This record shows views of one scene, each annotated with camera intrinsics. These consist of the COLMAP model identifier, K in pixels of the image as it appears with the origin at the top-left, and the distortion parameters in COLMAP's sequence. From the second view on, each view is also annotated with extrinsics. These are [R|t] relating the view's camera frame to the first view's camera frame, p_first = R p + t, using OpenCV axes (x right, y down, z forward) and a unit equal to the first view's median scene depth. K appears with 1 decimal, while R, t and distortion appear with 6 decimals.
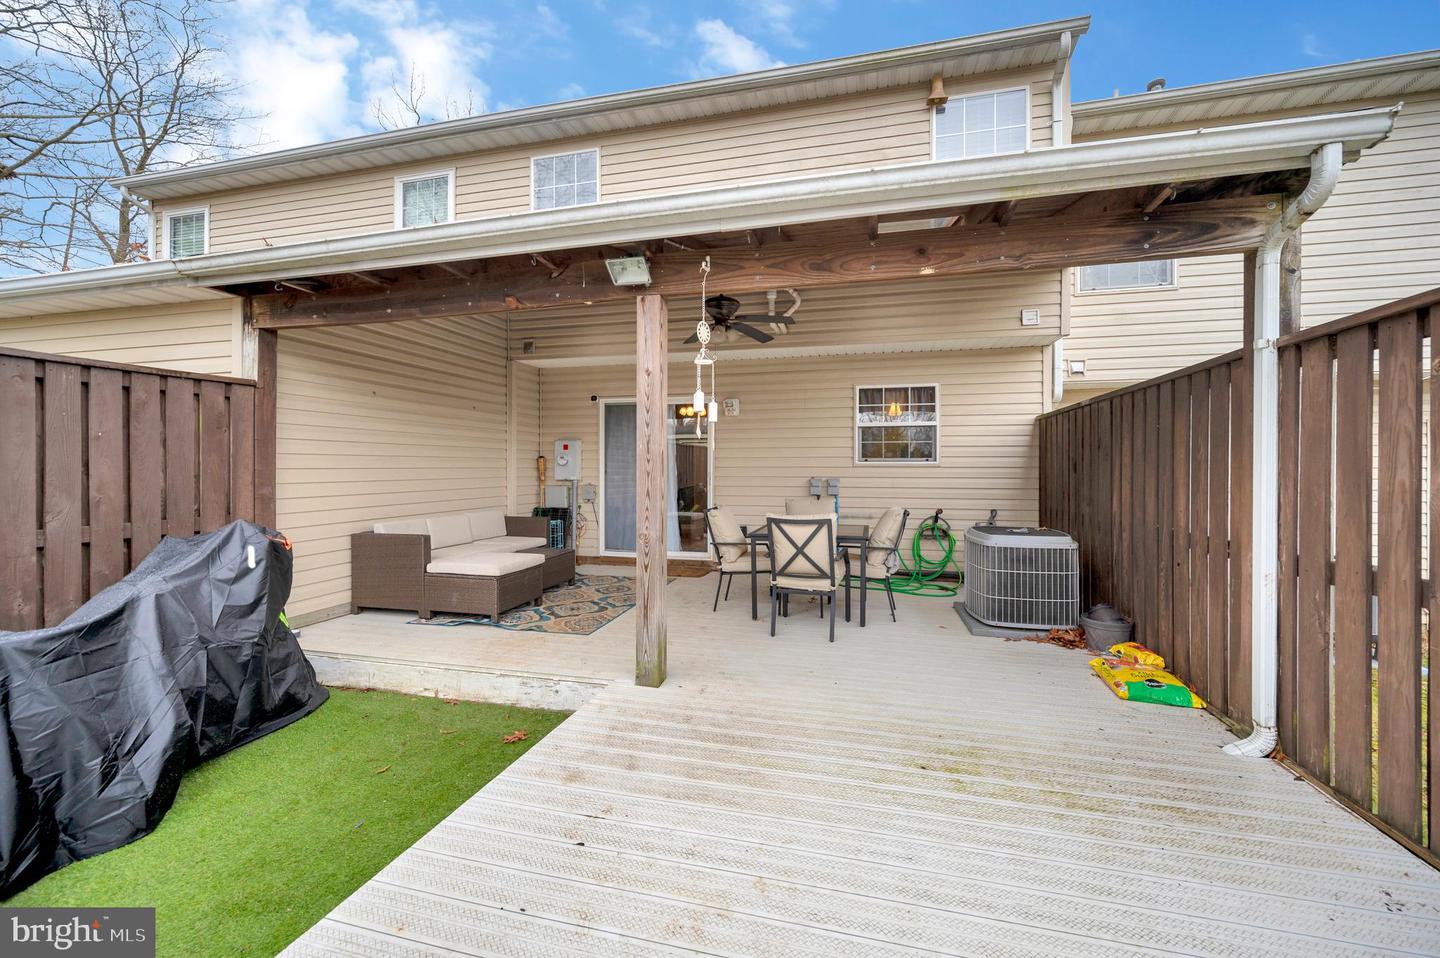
lens RADIAL K [[576.2, 0, 723.7], [0, 576.2, 465.1], [0, 0, 1]] dist [0.000032, 0.000094]
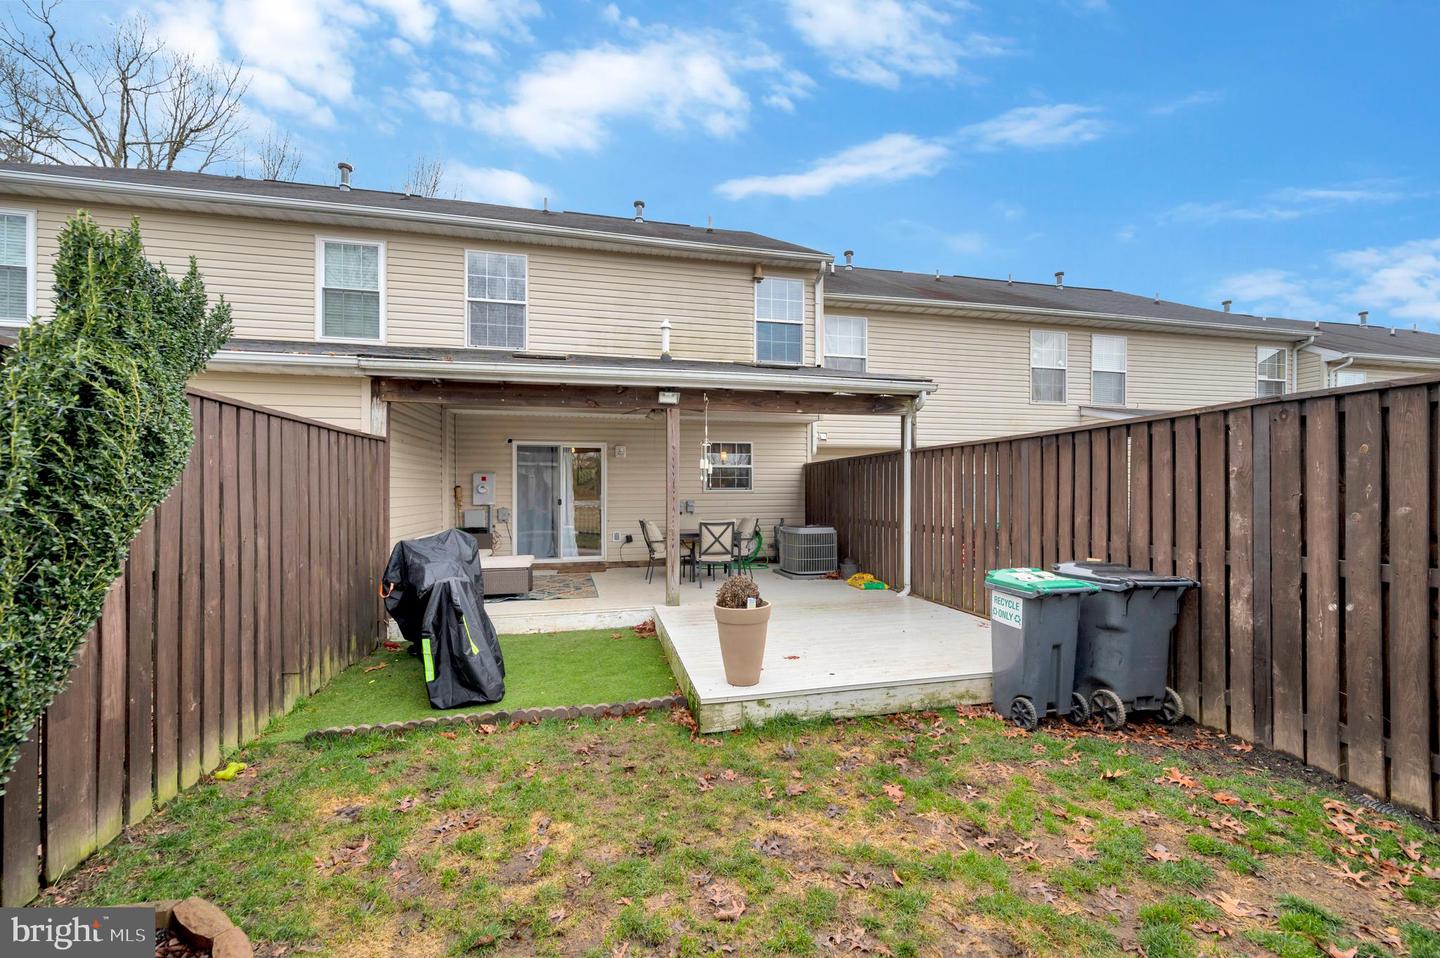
lens RADIAL K [[581.7, 0, 741.4], [0, 581.7, 490.2], [0, 0, 1]] dist [-0.000369, 0.000018]
pose [[0.879444, -0.003236, 0.475992, -0.603727], [0.002018, 0.999993, 0.003070, -0.014028], [-0.475999, -0.001739, 0.879444, -0.597115]]
